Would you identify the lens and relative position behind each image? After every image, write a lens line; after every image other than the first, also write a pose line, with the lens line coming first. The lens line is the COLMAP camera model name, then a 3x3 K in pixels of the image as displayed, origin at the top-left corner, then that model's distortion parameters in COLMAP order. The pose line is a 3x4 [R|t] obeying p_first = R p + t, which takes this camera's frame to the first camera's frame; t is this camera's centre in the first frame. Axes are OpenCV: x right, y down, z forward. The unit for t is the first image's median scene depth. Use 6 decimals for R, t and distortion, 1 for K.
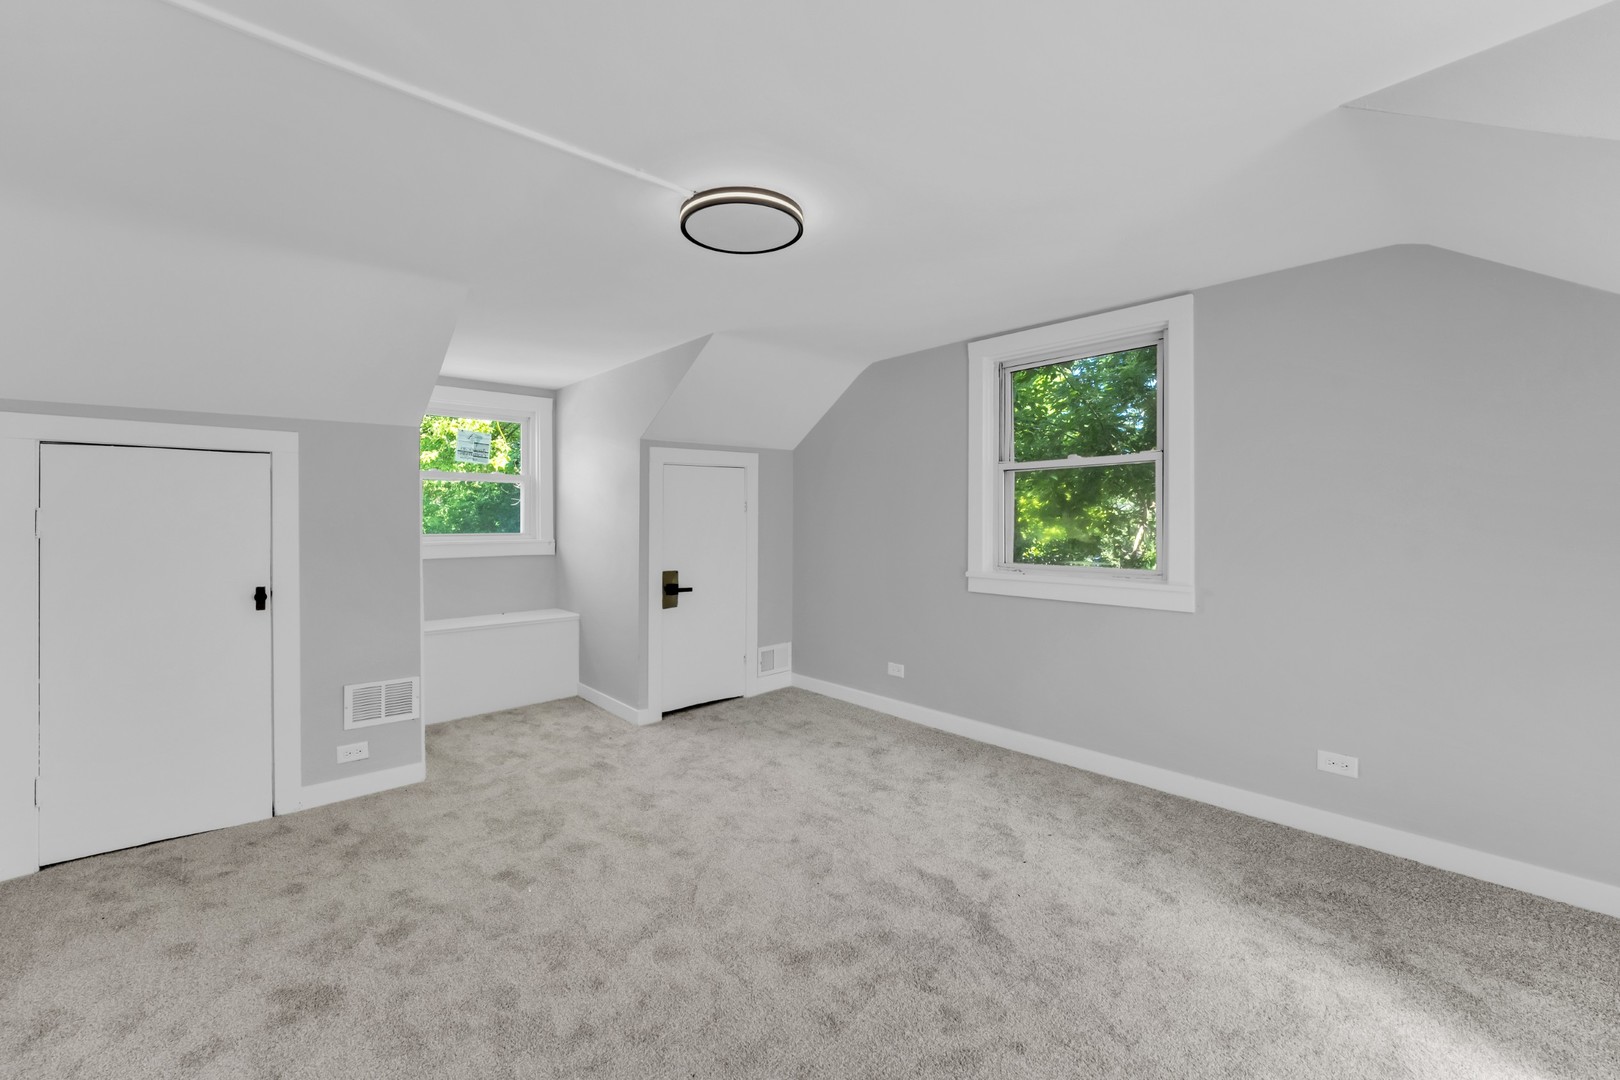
lens RADIAL K [[639.0, 0, 851.4], [0, 639.0, 511.8], [0, 0, 1]] dist [-0.000476, 0.000211]
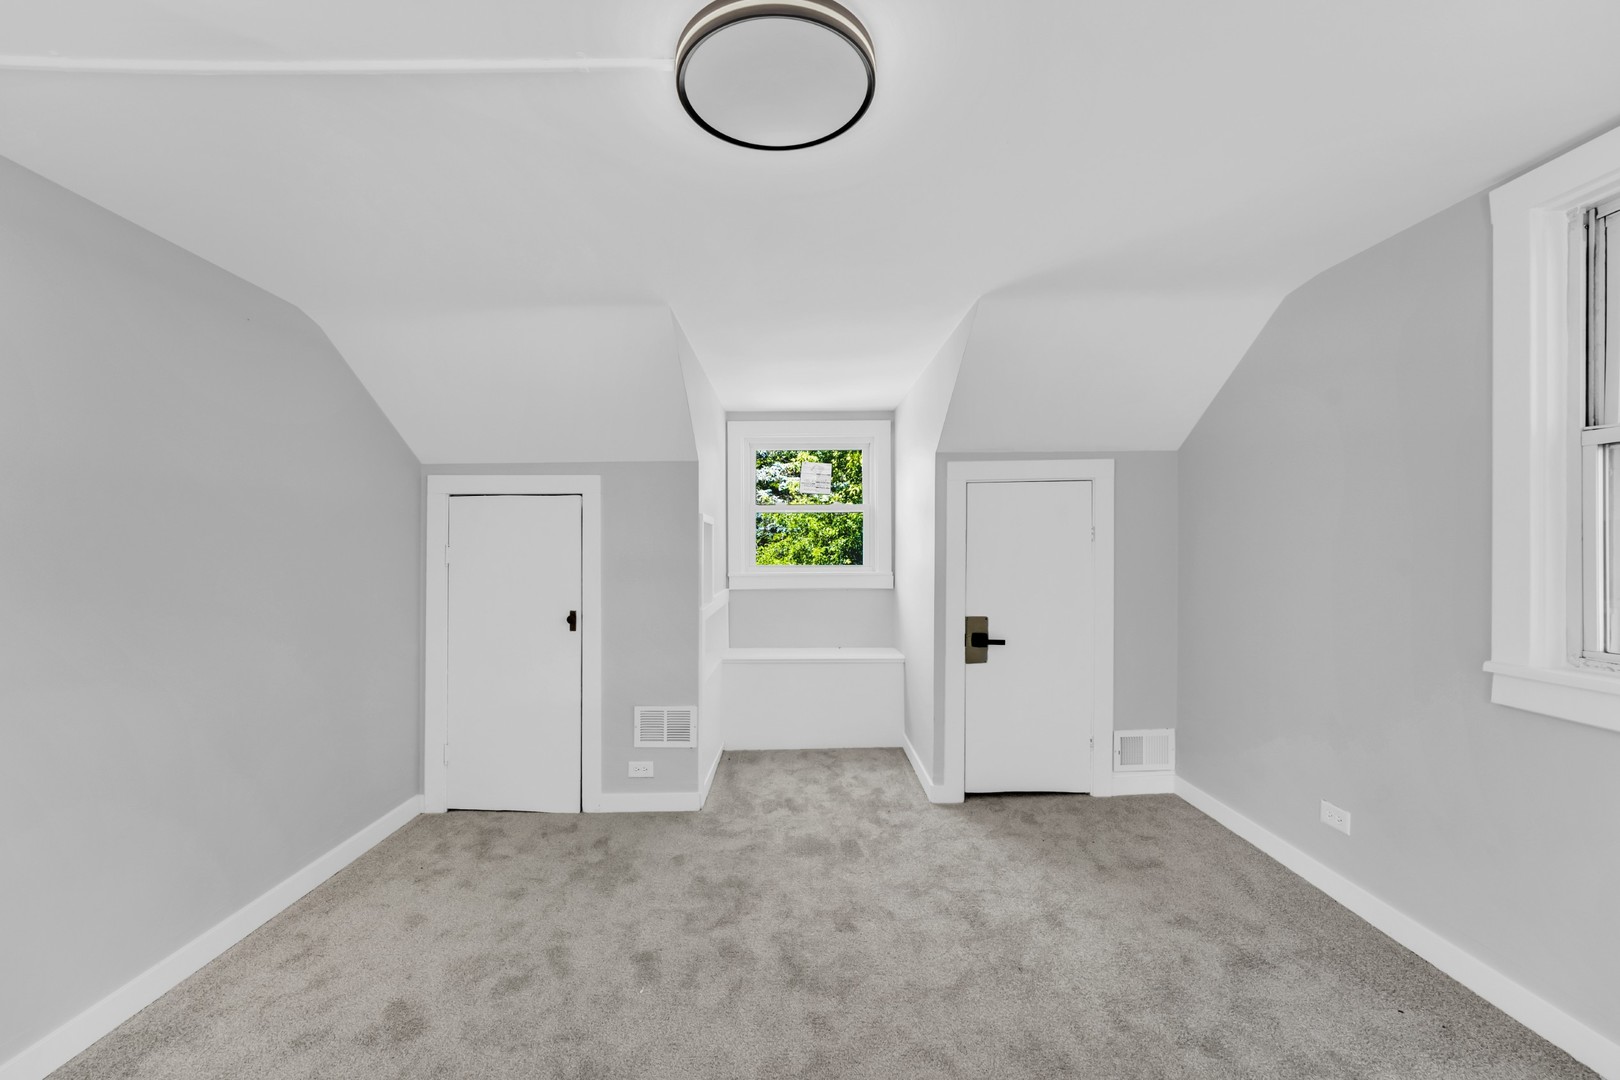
lens RADIAL K [[674.0, 0, 806.7], [0, 674.0, 542.1], [0, 0, 1]] dist [-0.011817, 0.000725]
pose [[0.731476, -0.006204, -0.681839, 0.160317], [0.009089, 0.999958, 0.000652, -0.002634], [0.681807, -0.006674, 0.731502, 0.297548]]
